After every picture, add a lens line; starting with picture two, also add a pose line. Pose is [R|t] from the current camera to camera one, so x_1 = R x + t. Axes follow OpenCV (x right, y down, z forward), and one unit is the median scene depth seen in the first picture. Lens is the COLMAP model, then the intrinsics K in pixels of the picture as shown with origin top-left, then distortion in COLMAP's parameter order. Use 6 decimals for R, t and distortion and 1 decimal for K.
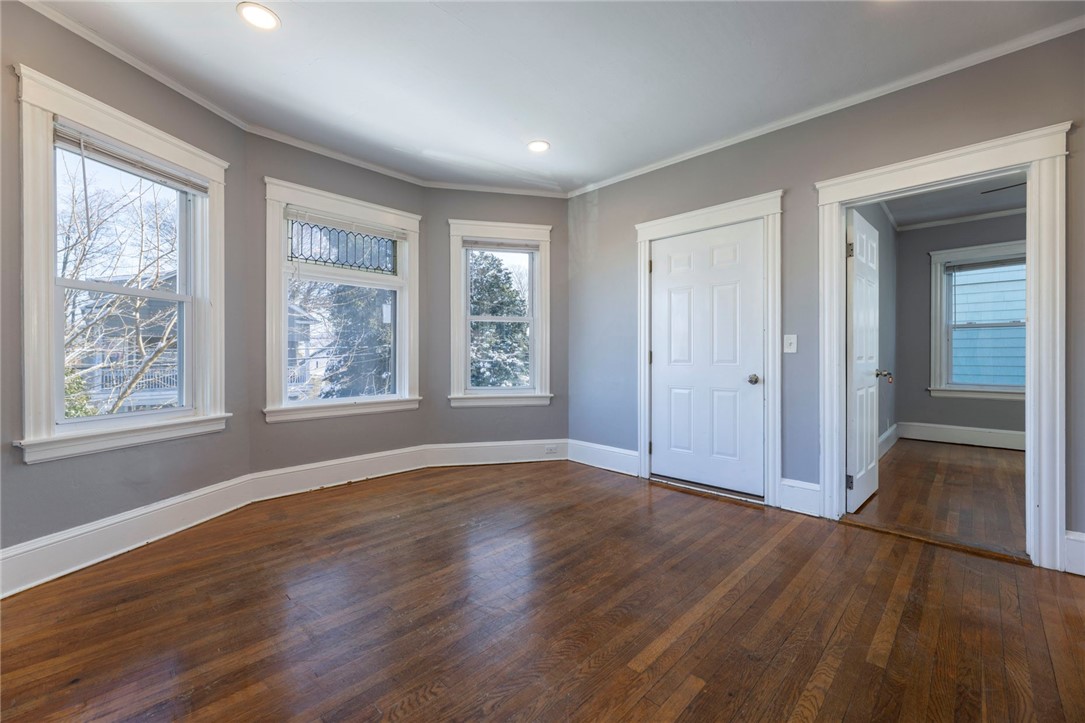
lens RADIAL K [[437.0, 0, 536.9], [0, 437.0, 357.1], [0, 0, 1]] dist [0.001546, 0.000013]
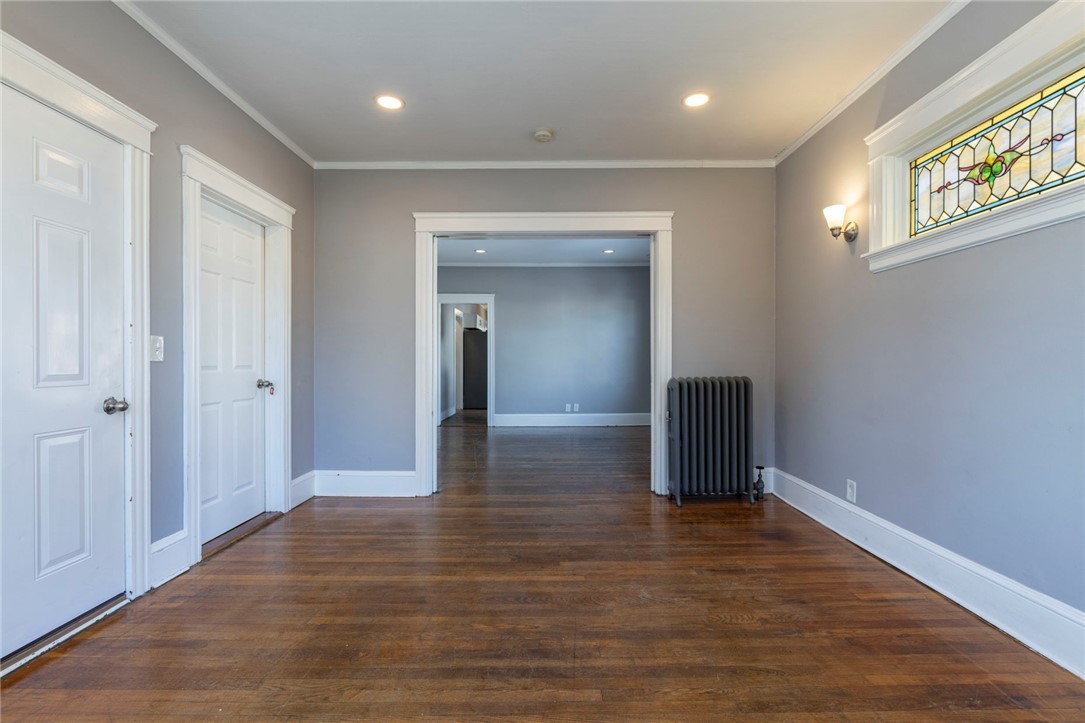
lens RADIAL K [[485.3, 0, 553.4], [0, 485.3, 360.8], [0, 0, 1]] dist [-0.001575, -0.000127]
pose [[-0.712390, 0.001038, 0.701783, -0.415518], [0.002637, 0.999996, 0.001198, -0.009828], [-0.701779, 0.002704, -0.712389, 1.090456]]
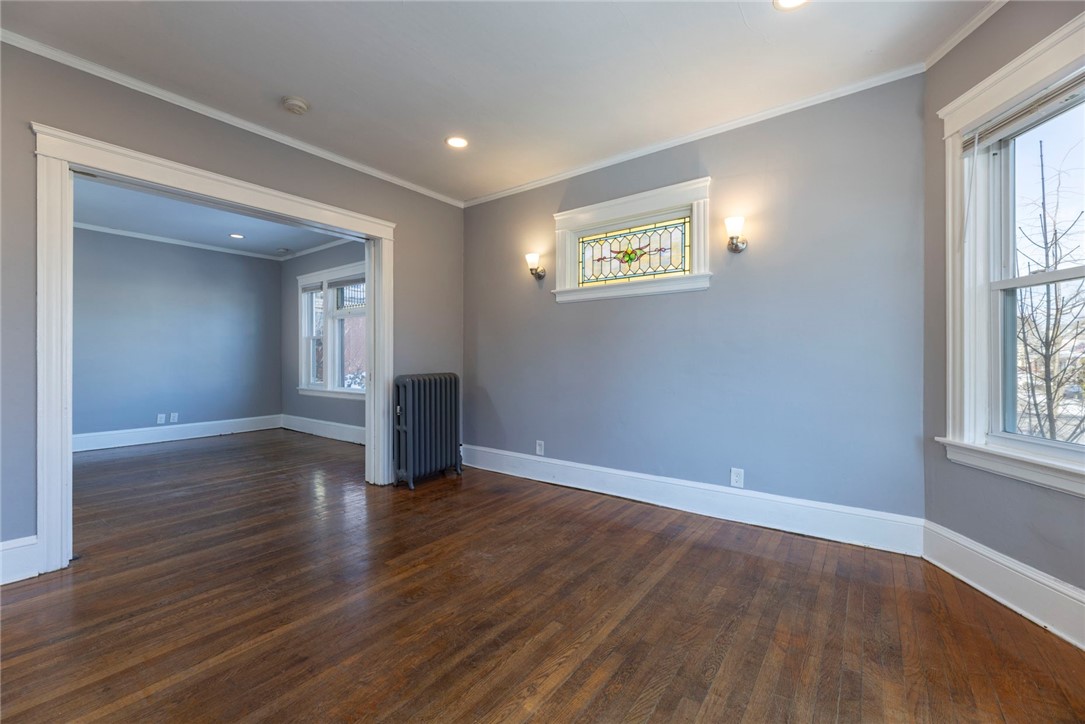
lens RADIAL K [[439.7, 0, 539.0], [0, 439.7, 360.0], [0, 0, 1]] dist [0.000158, 0.000058]
pose [[-0.990375, -0.000317, -0.138411, 0.019426], [-0.000434, 1.000000, 0.000814, -0.008481], [0.138411, 0.000867, -0.990374, 1.271359]]
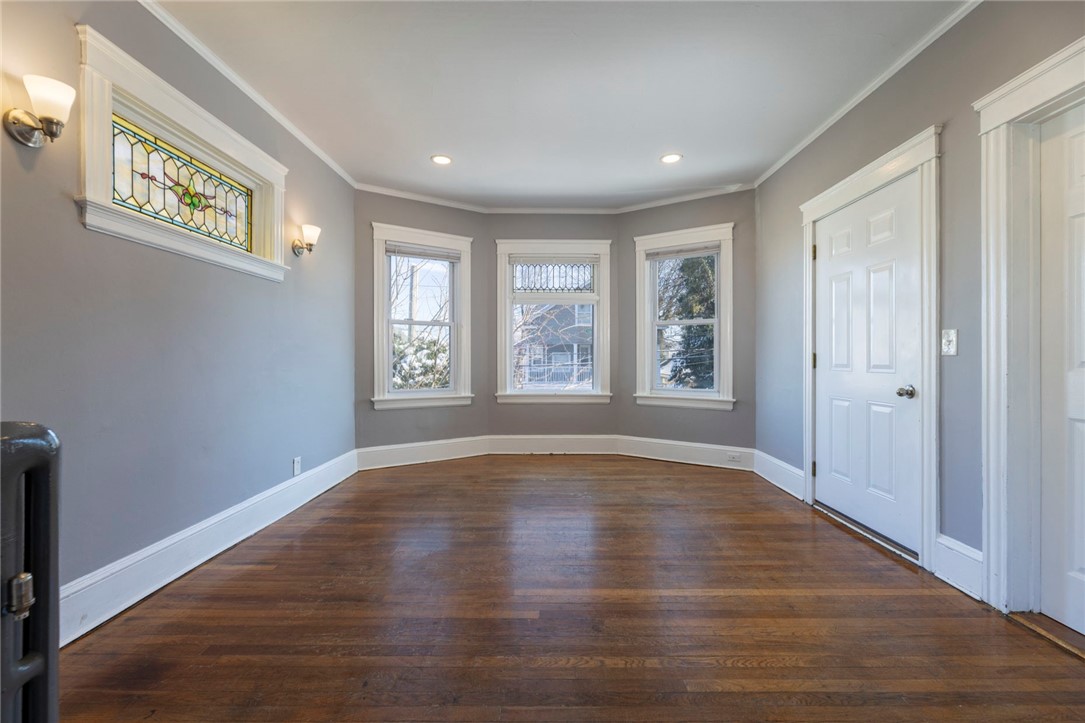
lens RADIAL K [[442.1, 0, 553.8], [0, 442.1, 359.7], [0, 0, 1]] dist [-0.002355, -0.000155]
pose [[0.709255, 0.002967, -0.704946, 0.616767], [-0.002352, 0.999996, 0.001842, -0.002312], [0.704948, 0.000351, 0.709258, 0.059275]]
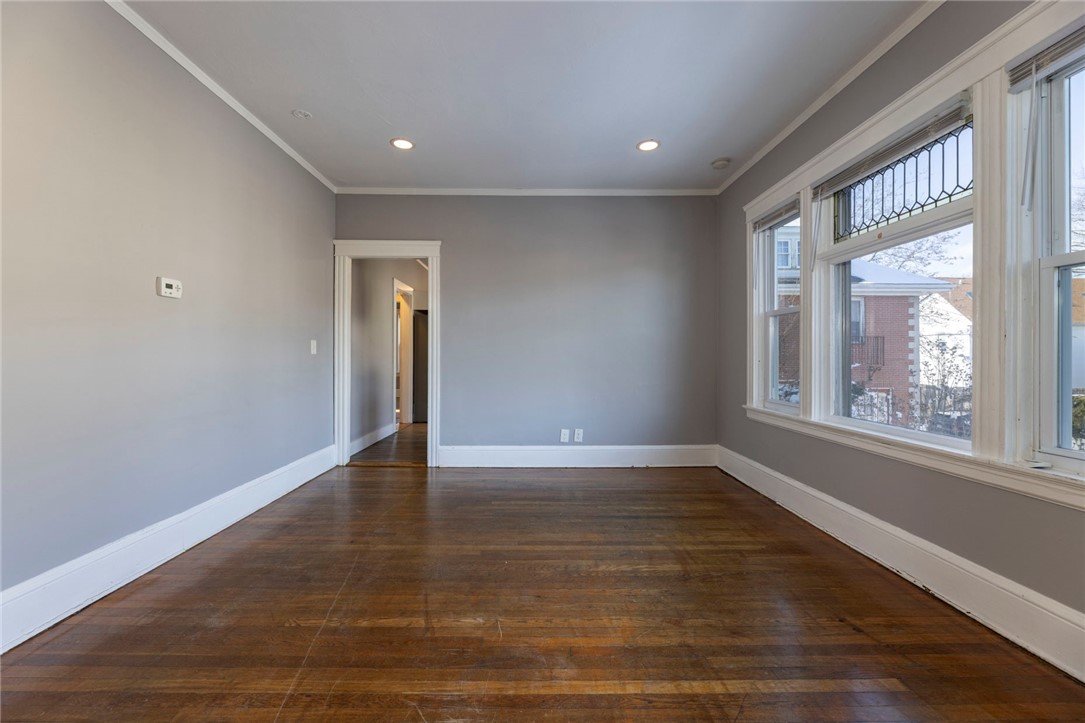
lens RADIAL K [[437.0, 0, 536.9], [0, 437.0, 357.1], [0, 0, 1]] dist [0.001546, 0.000013]
pose [[-0.713646, -0.000959, 0.700505, 0.464196], [-0.002425, 0.999996, -0.001102, -0.000465], [-0.700502, -0.002485, -0.713646, 0.216237]]
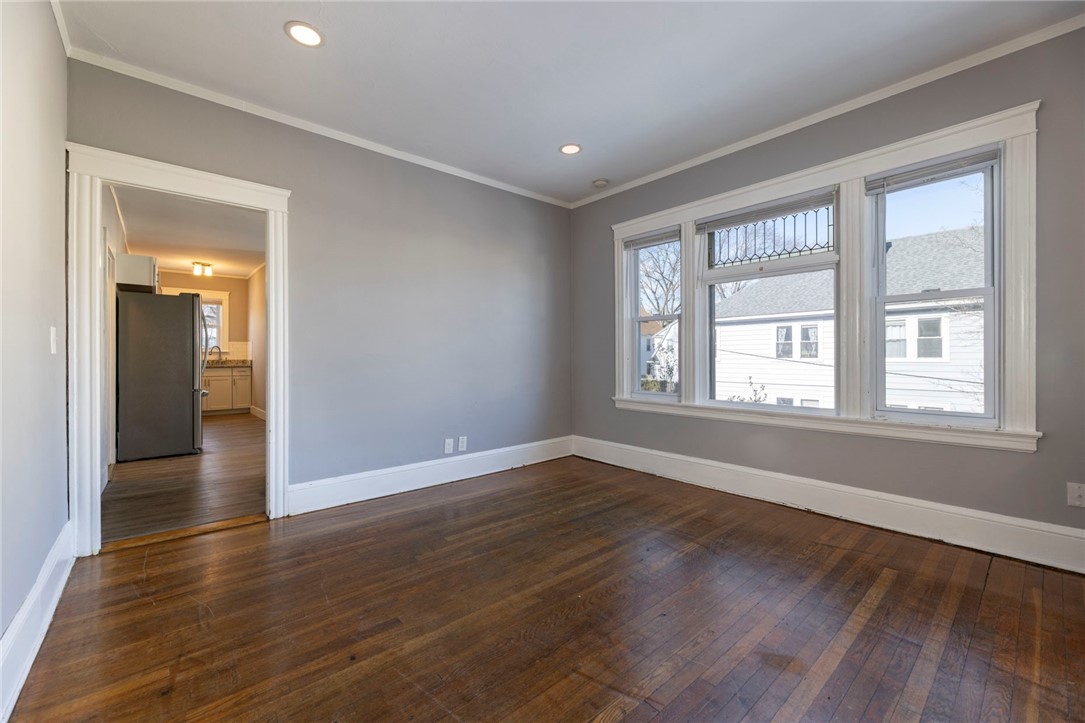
lens RADIAL K [[437.0, 0, 539.6], [0, 437.0, 355.3], [0, 0, 1]] dist [0.000419, 0.000039]
pose [[-0.997316, 0.004043, 0.073108, 1.032587], [0.003896, 0.999990, -0.002154, -0.002162], [-0.073116, -0.001863, -0.997322, 0.361617]]
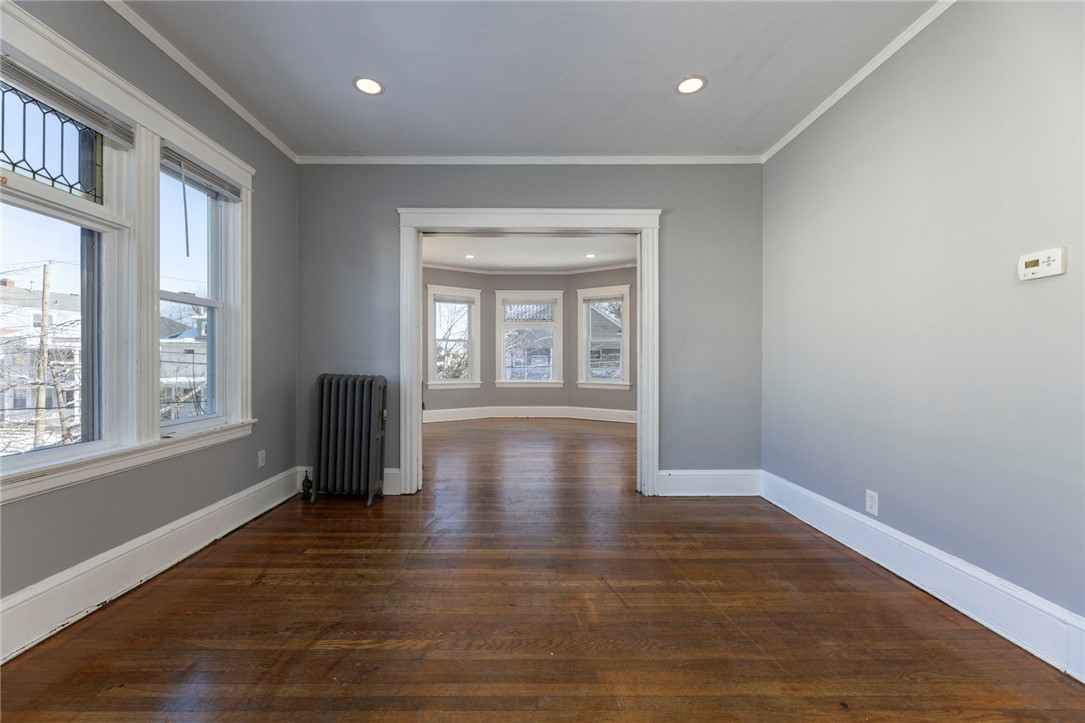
lens RADIAL K [[436.5, 0, 534.0], [0, 436.5, 362.7], [0, 0, 1]] dist [0.001259, 0.000130]
pose [[0.709667, 0.004378, -0.704524, 1.374688], [-0.002469, 0.999990, 0.003726, -0.002333], [0.704533, -0.000905, 0.709670, -0.665887]]
